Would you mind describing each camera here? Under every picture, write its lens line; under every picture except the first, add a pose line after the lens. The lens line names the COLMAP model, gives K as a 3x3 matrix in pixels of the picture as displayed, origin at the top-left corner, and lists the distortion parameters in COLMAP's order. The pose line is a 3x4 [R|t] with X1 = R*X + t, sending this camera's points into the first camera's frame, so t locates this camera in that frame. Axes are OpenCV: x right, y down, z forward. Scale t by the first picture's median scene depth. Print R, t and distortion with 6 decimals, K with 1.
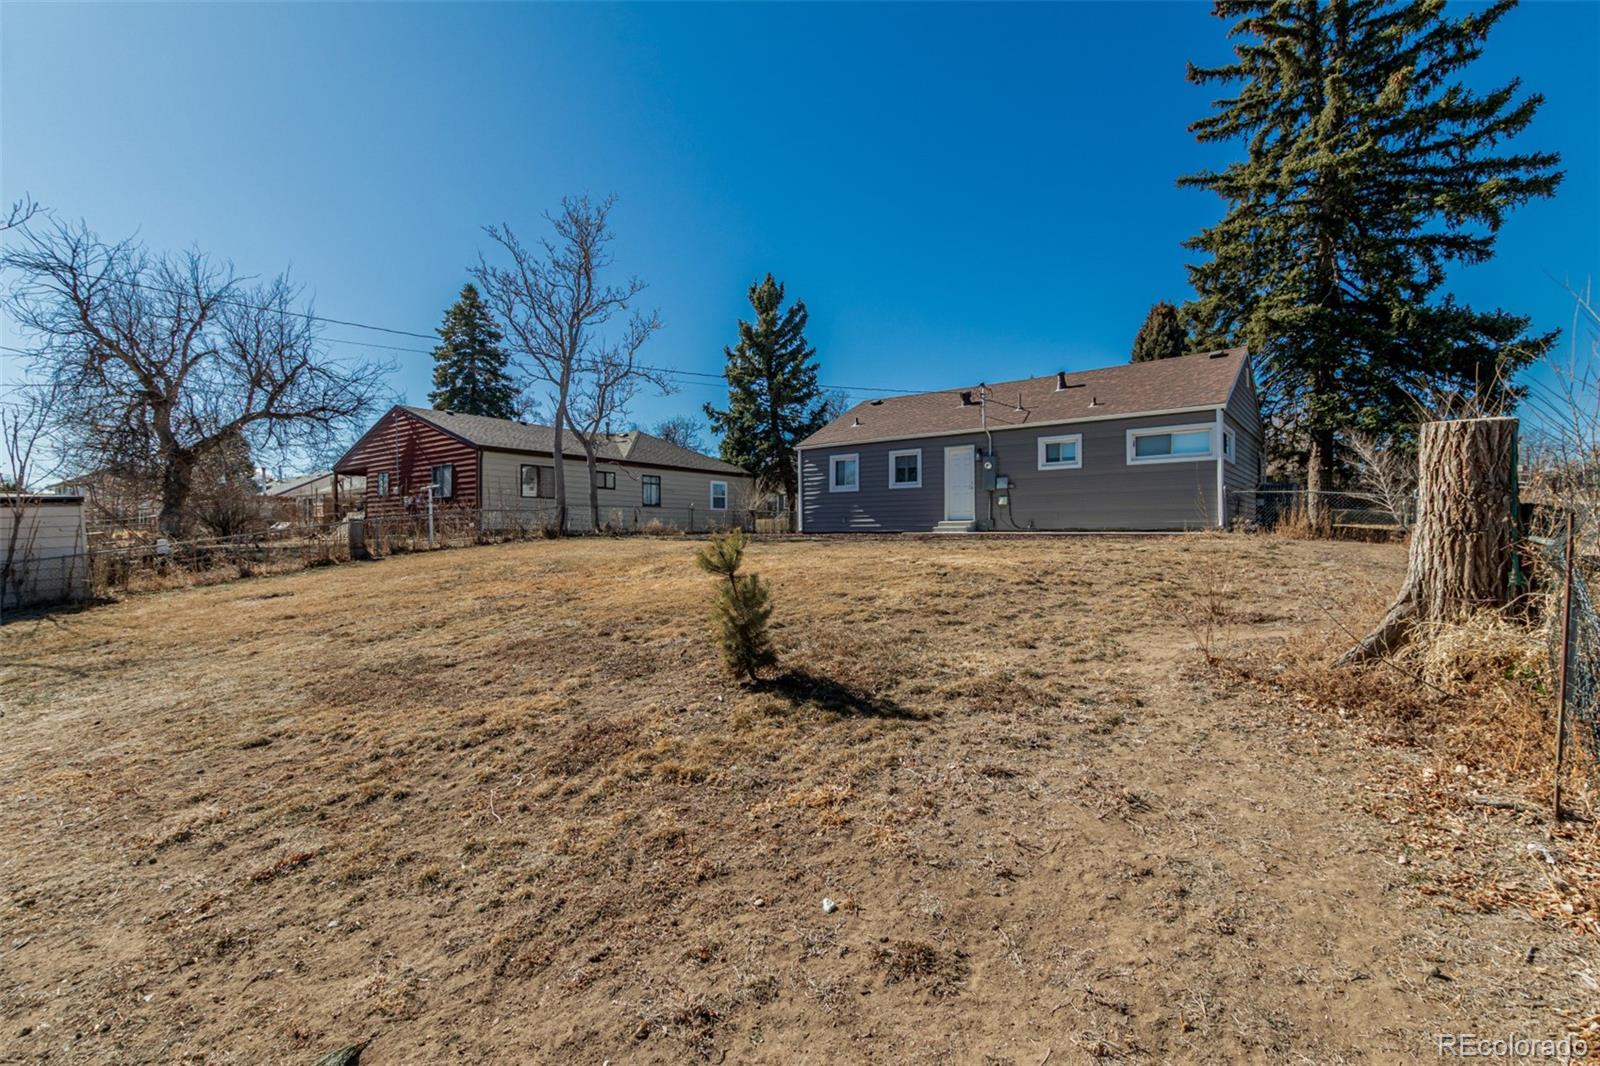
lens RADIAL K [[732.2, 0, 790.0], [0, 732.2, 556.2], [0, 0, 1]] dist [-0.002455, 0.001008]
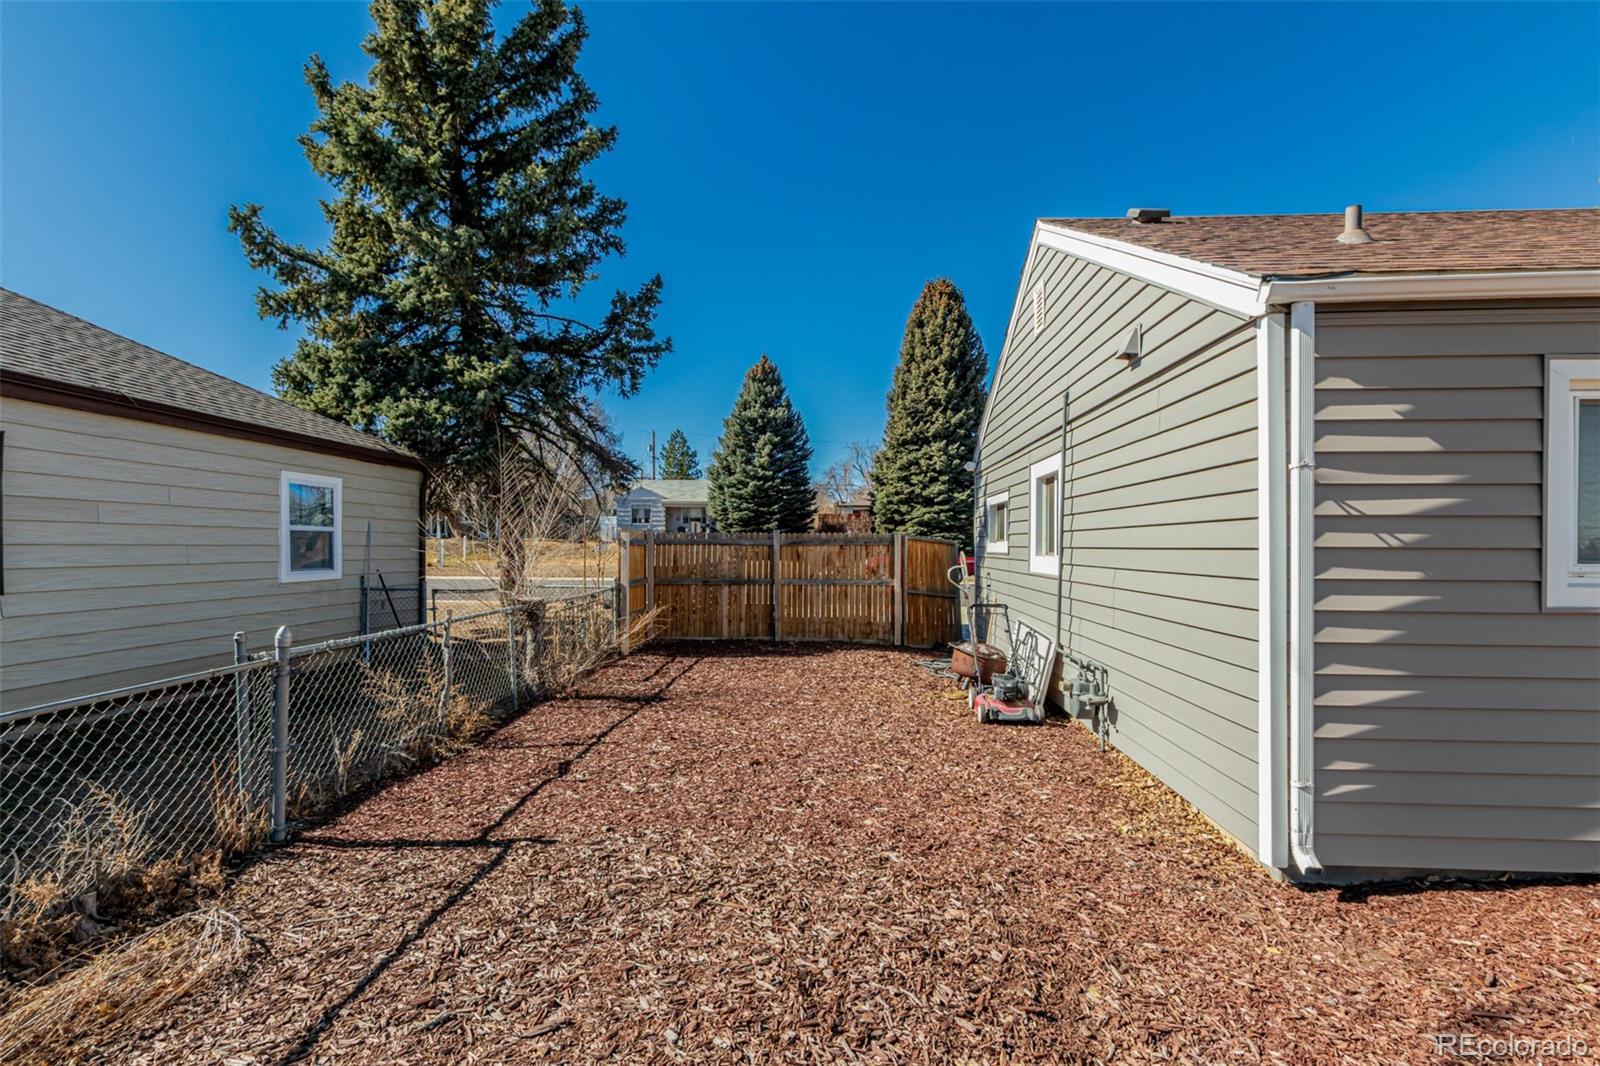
lens RADIAL K [[732.2, 0, 796.6], [0, 732.2, 559.0], [0, 0, 1]] dist [-0.002455, 0.001008]
pose [[0.824555, -0.004935, 0.565760, -0.160715], [0.008402, 0.999958, -0.003523, -0.104466], [-0.565719, 0.007658, 0.824563, 1.031879]]
